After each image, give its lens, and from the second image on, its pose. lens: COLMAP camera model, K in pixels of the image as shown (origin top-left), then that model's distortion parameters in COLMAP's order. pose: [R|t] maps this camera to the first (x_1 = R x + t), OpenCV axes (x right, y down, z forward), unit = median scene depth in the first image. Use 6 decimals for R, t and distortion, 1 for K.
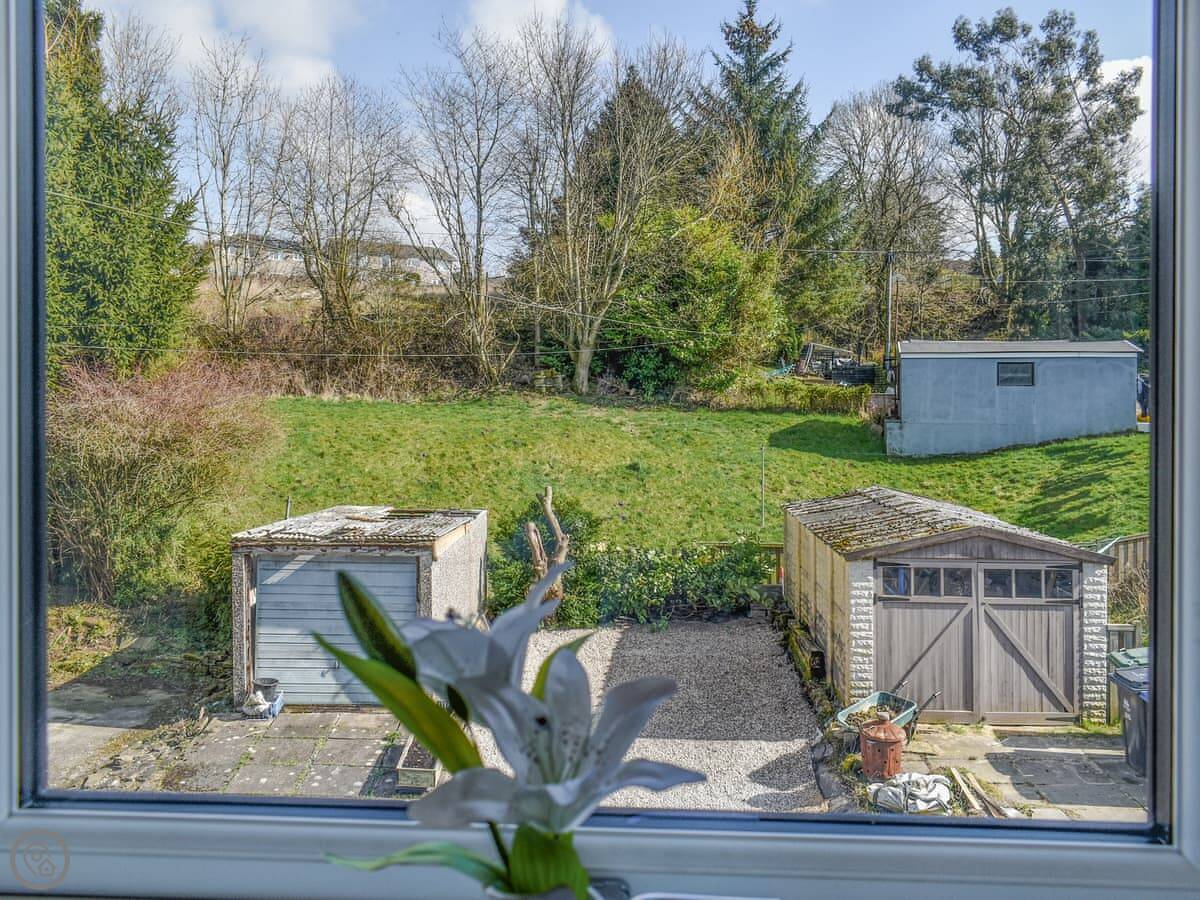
lens RADIAL K [[1067.5, 0, 597.0], [0, 1067.5, 365.1], [0, 0, 1]] dist [-0.002878, -0.066696]
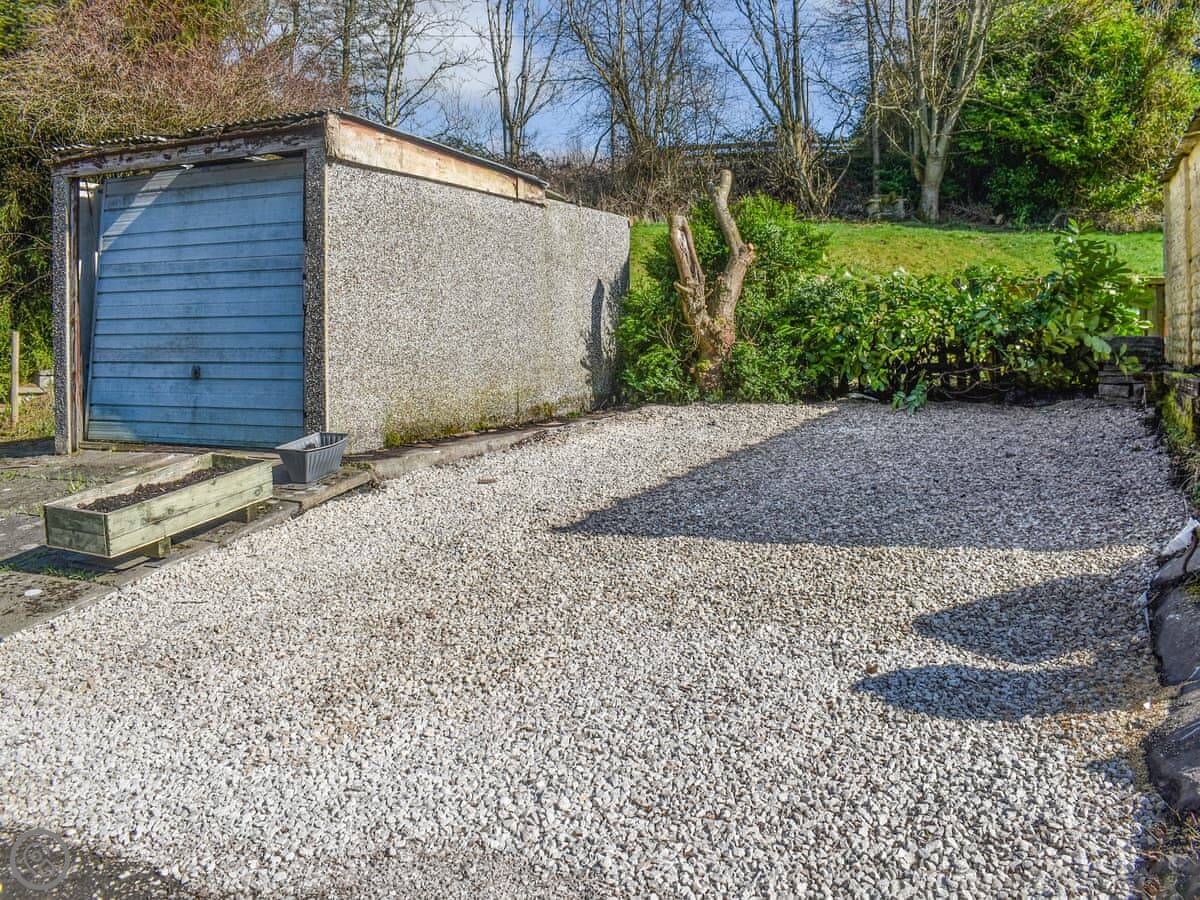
lens RADIAL K [[1016.0, 0, 602.8], [0, 1016.0, 414.8], [0, 0, 1]] dist [-0.063165, -0.069088]
pose [[0.921093, 0.013742, -0.389100, 0.054451], [0.023615, 0.995565, 0.091062, 0.095607], [0.388626, -0.093065, 0.916684, 0.220256]]
